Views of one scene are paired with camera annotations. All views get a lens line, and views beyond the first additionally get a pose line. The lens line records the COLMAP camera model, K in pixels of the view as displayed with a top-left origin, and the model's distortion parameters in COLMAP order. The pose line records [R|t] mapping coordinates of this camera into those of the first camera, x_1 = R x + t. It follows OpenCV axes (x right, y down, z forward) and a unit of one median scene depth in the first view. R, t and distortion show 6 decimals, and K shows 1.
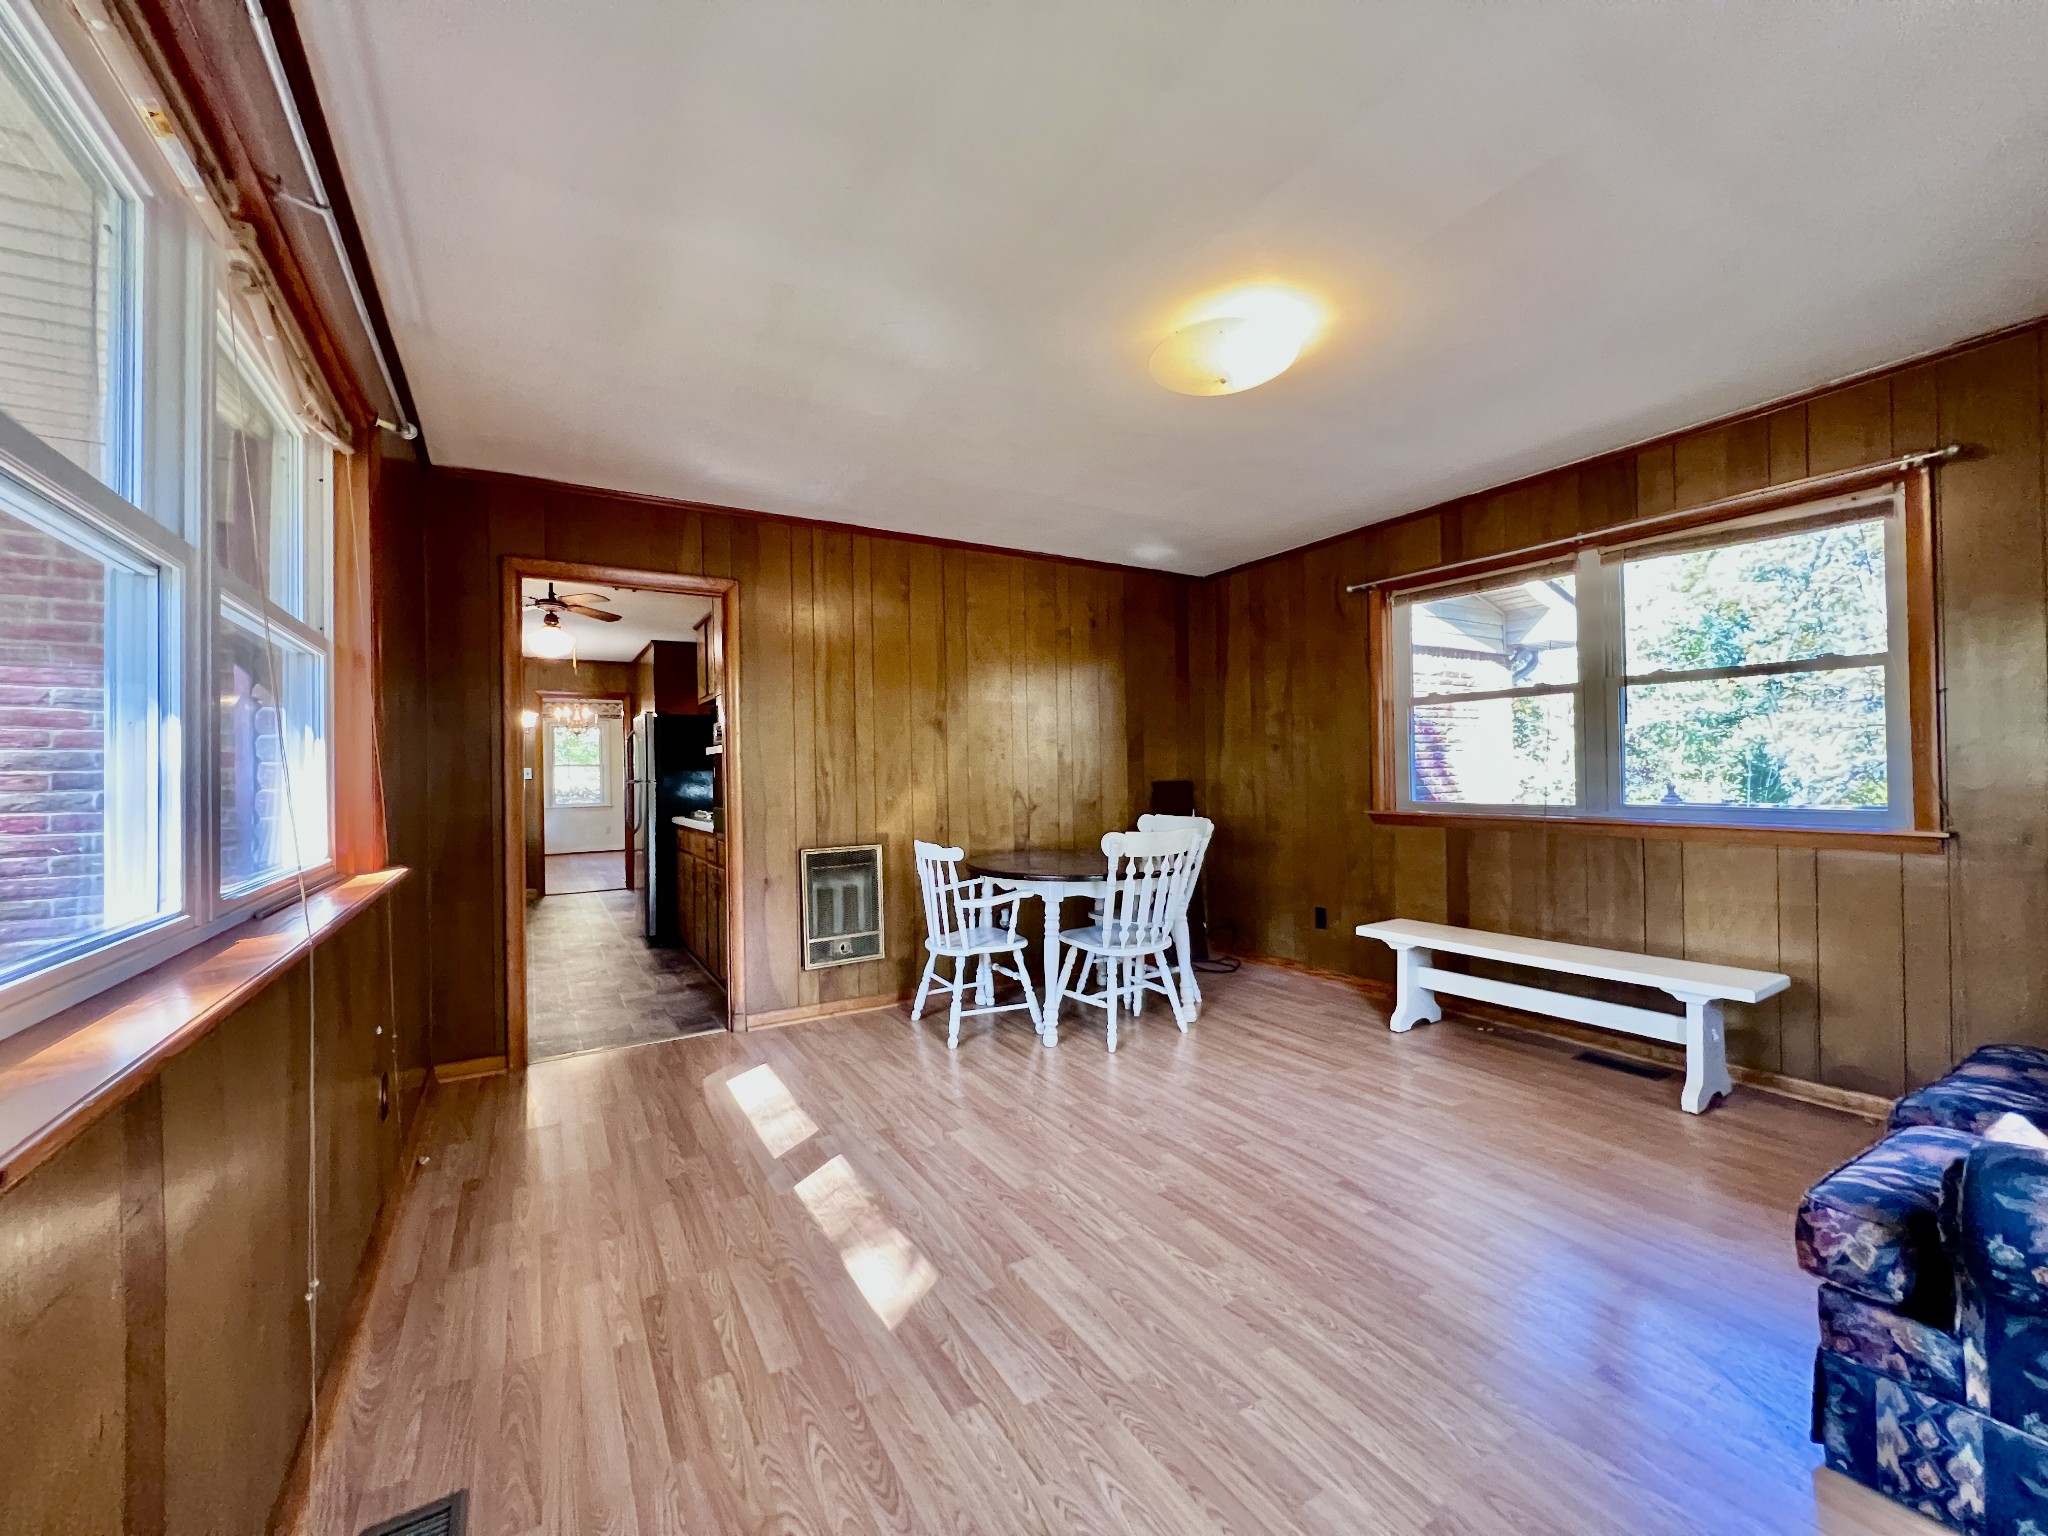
lens RADIAL K [[815.3, 0, 1020.0], [0, 815.3, 760.8], [0, 0, 1]] dist [0.000971, -0.000840]
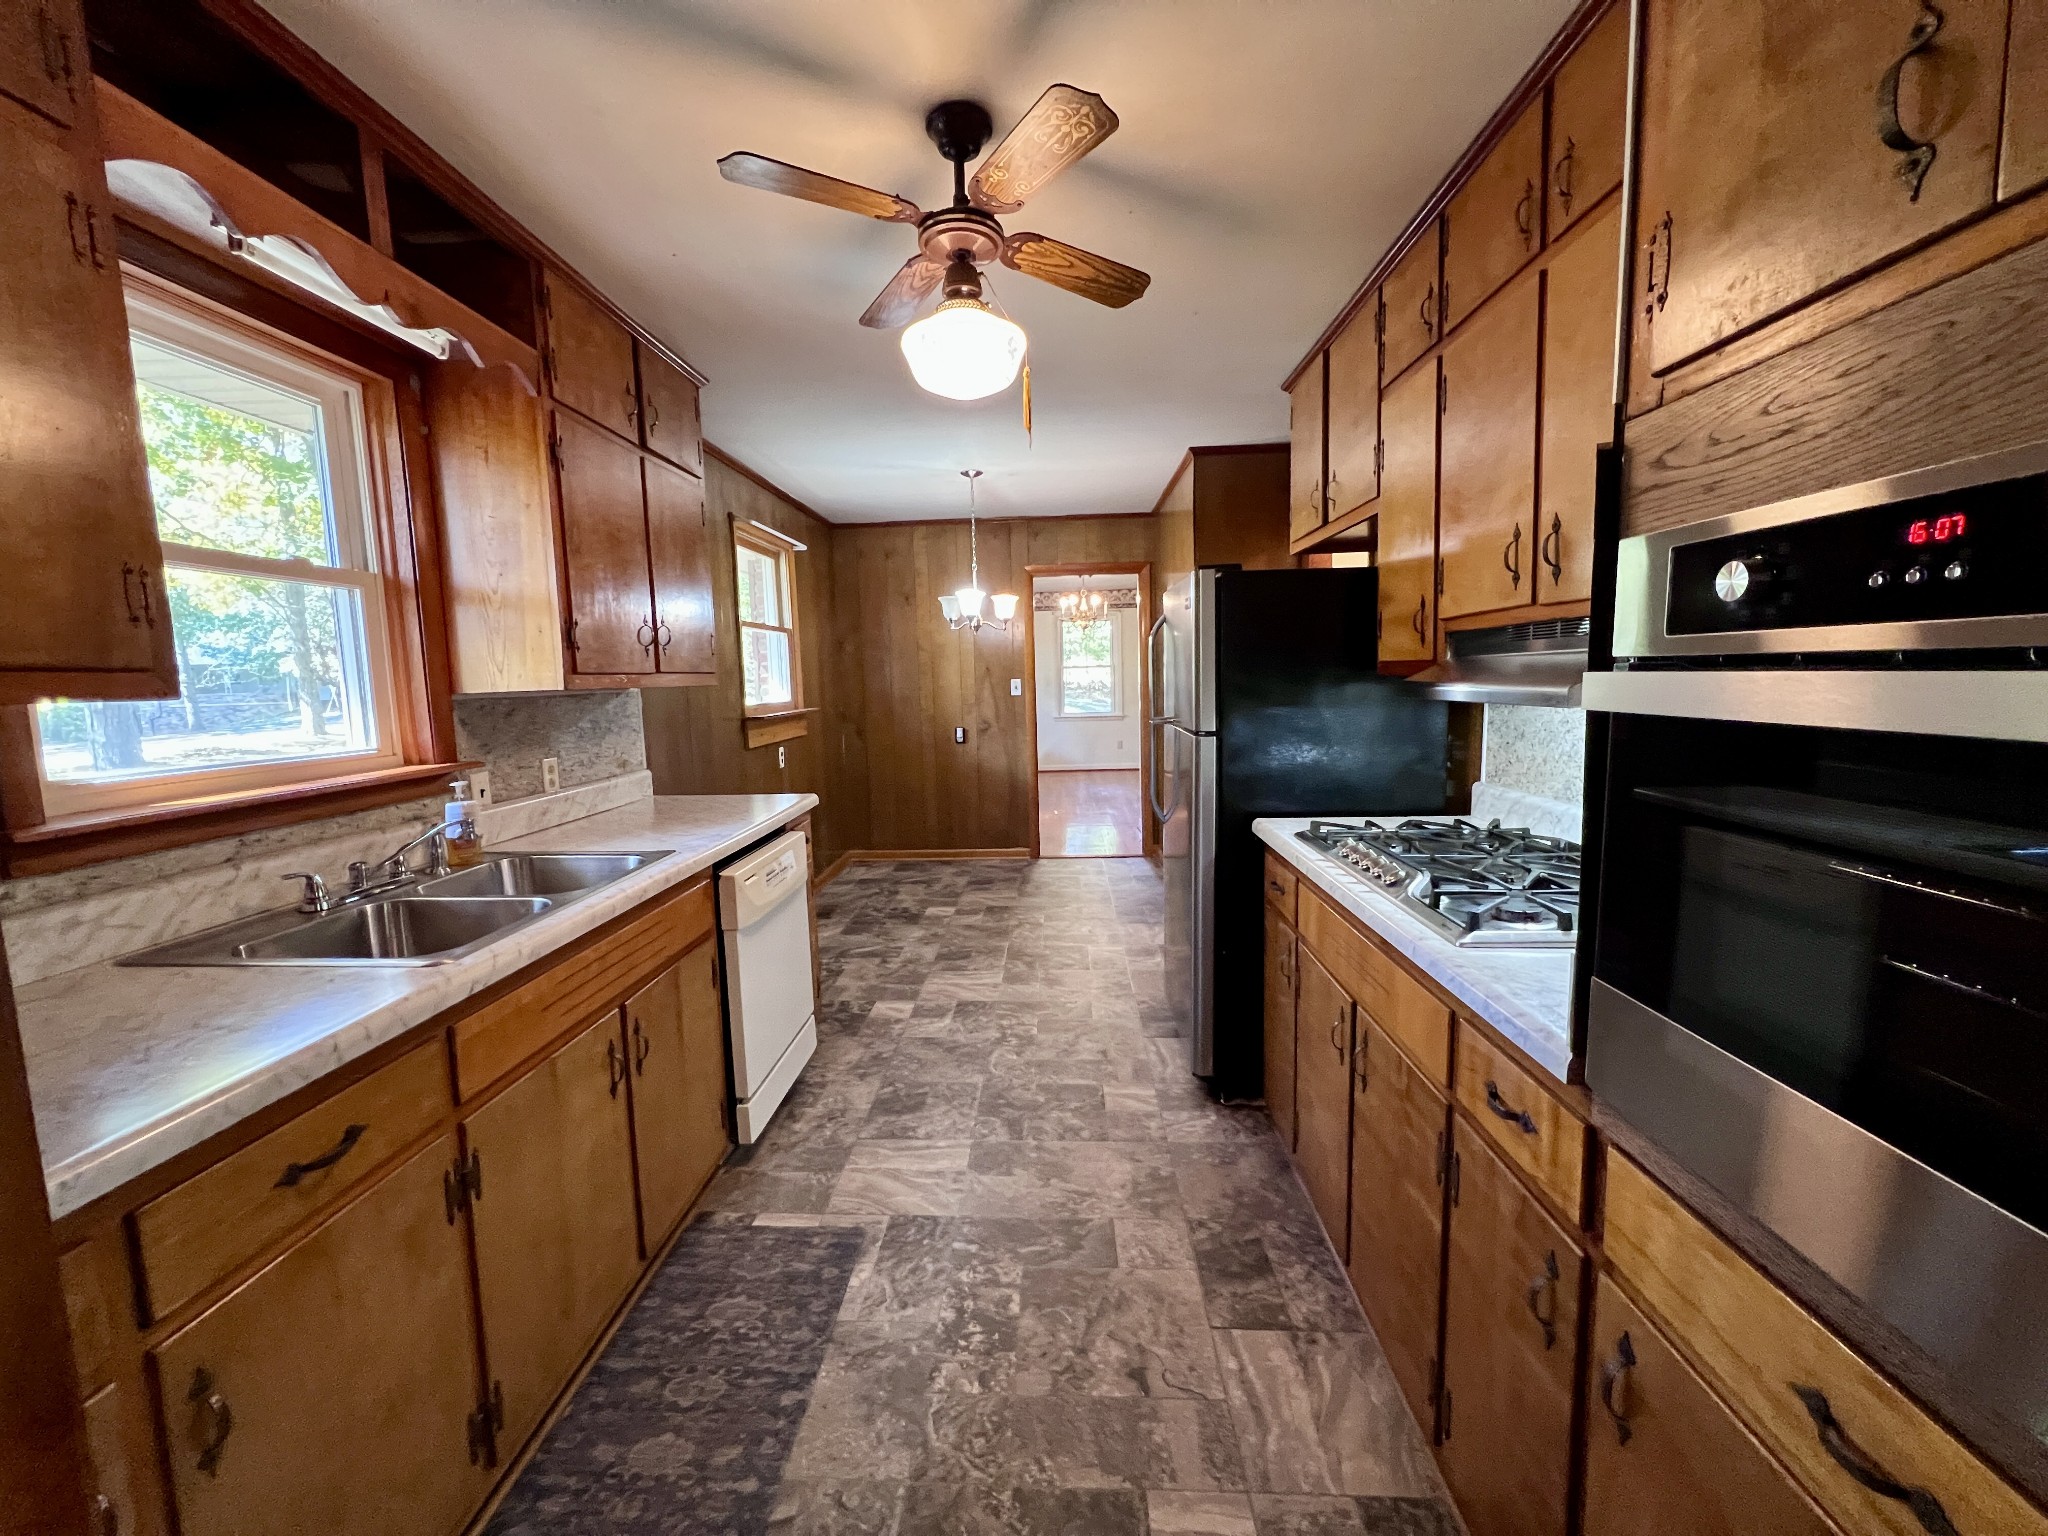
lens RADIAL K [[815.3, 0, 1022.7], [0, 815.3, 763.6], [0, 0, 1]] dist [0.000971, -0.000840]
pose [[0.832776, 0.060435, -0.550302, -0.599905], [0.014529, 0.991295, 0.130852, -0.033784], [0.553419, -0.116965, 0.824649, 1.200265]]
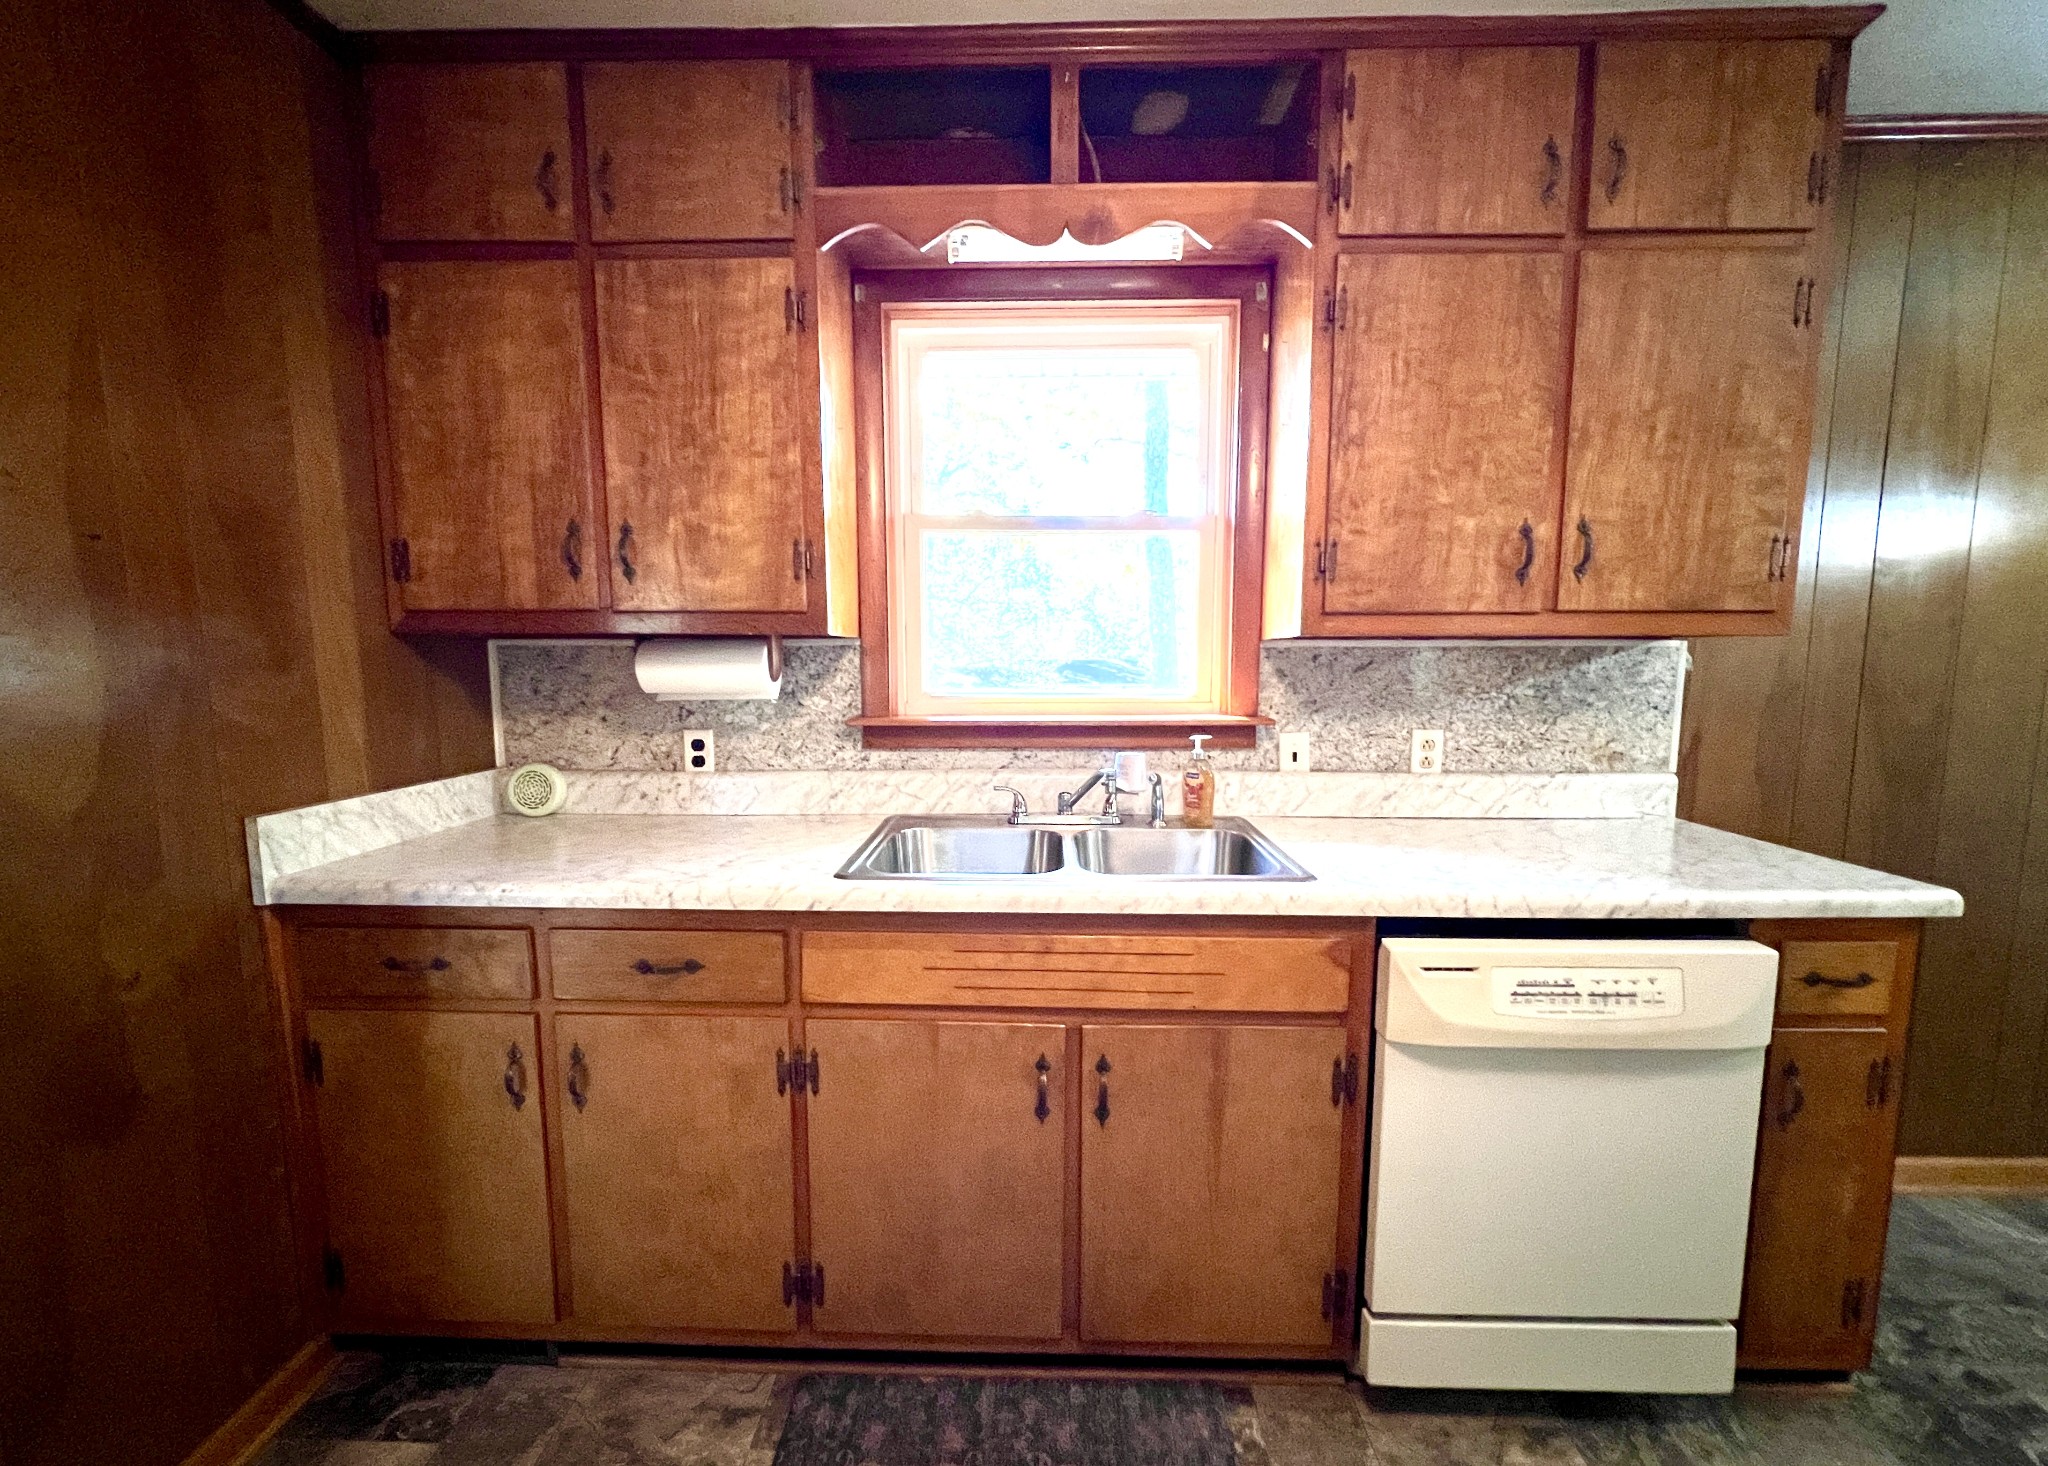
lens RADIAL K [[864.6, 0, 1018.0], [0, 864.6, 764.3], [0, 0, 1]] dist [-0.001957, -0.000083]
pose [[-0.541093, 0.122471, -0.831997, -0.740068], [0.023666, 0.991165, 0.130510, -0.003411], [0.840630, 0.050928, -0.539211, 1.748302]]
